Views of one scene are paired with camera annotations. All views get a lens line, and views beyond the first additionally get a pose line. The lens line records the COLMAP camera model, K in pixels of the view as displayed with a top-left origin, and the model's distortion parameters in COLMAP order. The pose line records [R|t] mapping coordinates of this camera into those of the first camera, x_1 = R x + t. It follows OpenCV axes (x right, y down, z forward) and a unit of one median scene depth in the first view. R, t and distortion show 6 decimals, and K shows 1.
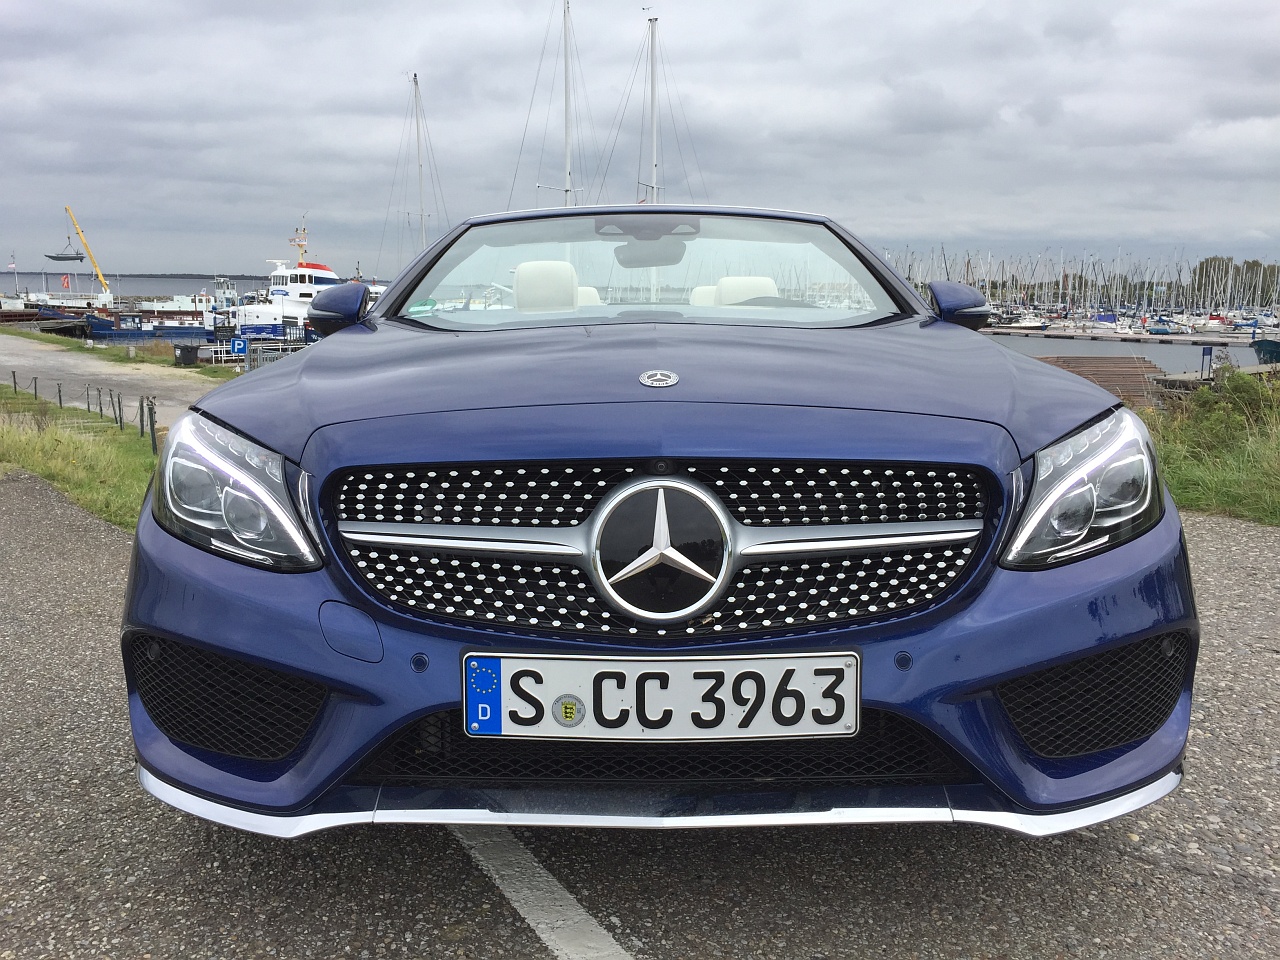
lens RADIAL K [[1083.2, 0, 640.3], [0, 1083.2, 477.6], [0, 0, 1]] dist [0.074497, -0.099212]
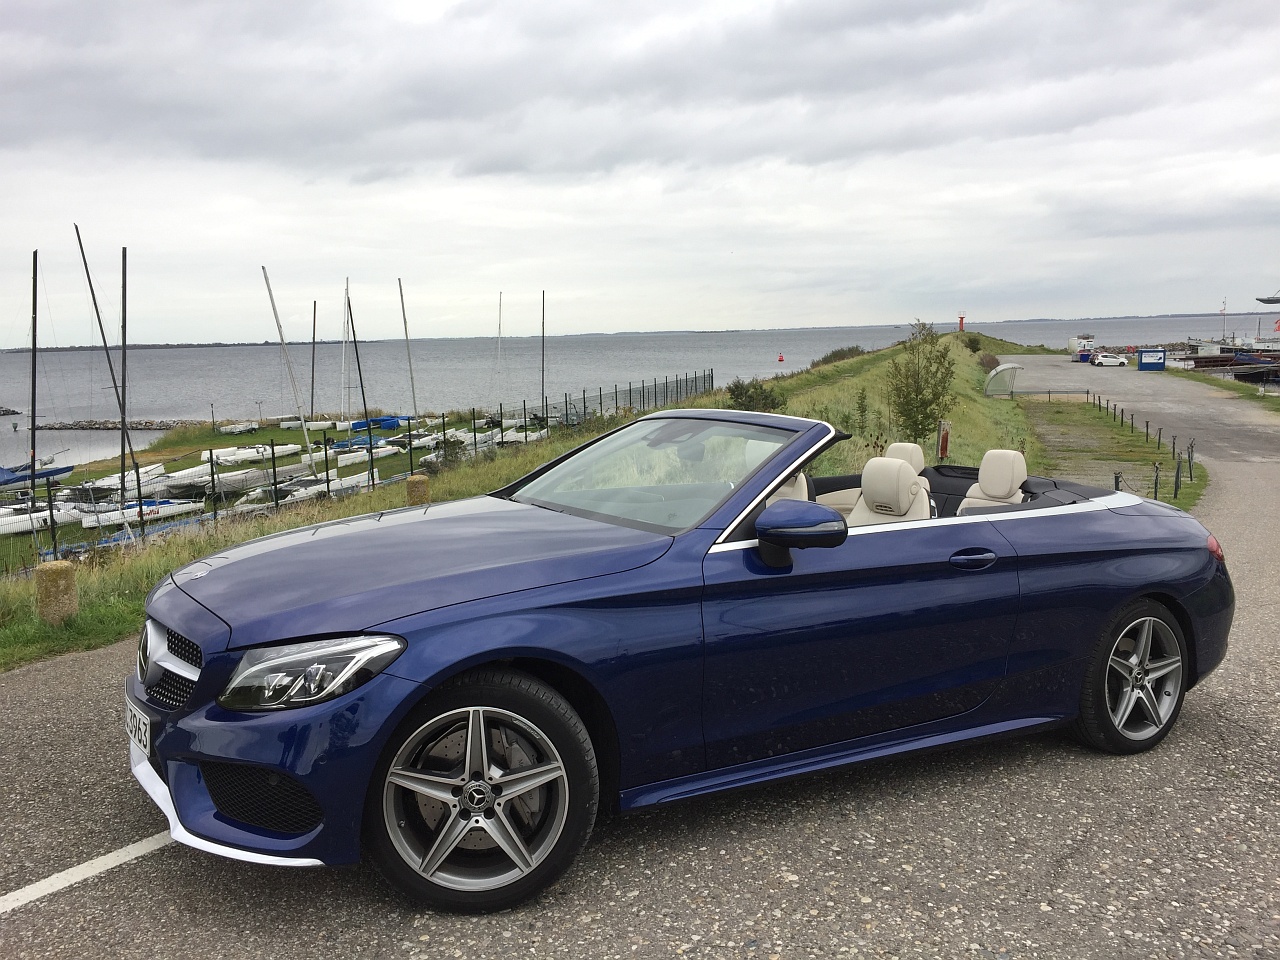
lens RADIAL K [[1083.2, 0, 639.3], [0, 1083.2, 474.6], [0, 0, 1]] dist [0.074497, -0.099212]
pose [[0.525725, 0.076136, -0.847240, 1.067950], [-0.108574, 0.993846, 0.021939, -0.200869], [0.843697, 0.080454, 0.530757, 0.266516]]
